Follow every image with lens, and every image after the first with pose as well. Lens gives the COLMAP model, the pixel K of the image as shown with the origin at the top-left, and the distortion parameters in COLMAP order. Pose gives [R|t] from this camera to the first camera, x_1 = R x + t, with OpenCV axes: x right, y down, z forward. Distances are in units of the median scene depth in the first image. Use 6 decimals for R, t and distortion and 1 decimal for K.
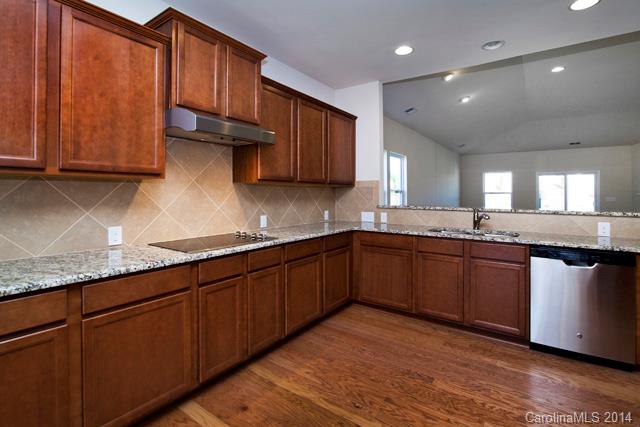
lens RADIAL K [[302.4, 0, 321.0], [0, 302.4, 204.6], [0, 0, 1]] dist [-0.019510, 0.001180]
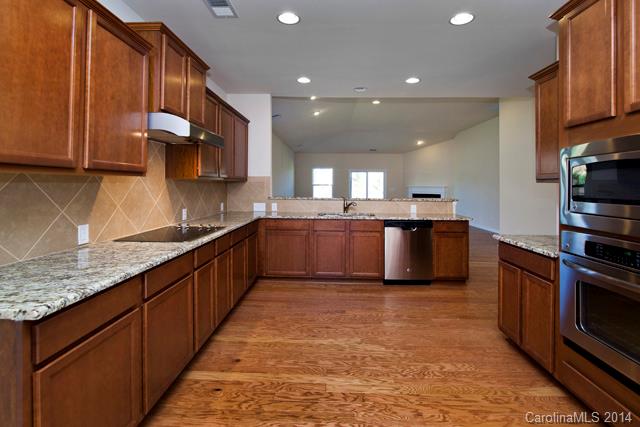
lens RADIAL K [[302.4, 0, 311.9], [0, 302.4, 197.7], [0, 0, 1]] dist [-0.019510, 0.001180]
pose [[0.847954, -0.019916, 0.529695, -0.432130], [0.014995, 0.999795, 0.013587, -0.012679], [-0.529858, -0.003579, 0.848079, -0.159837]]
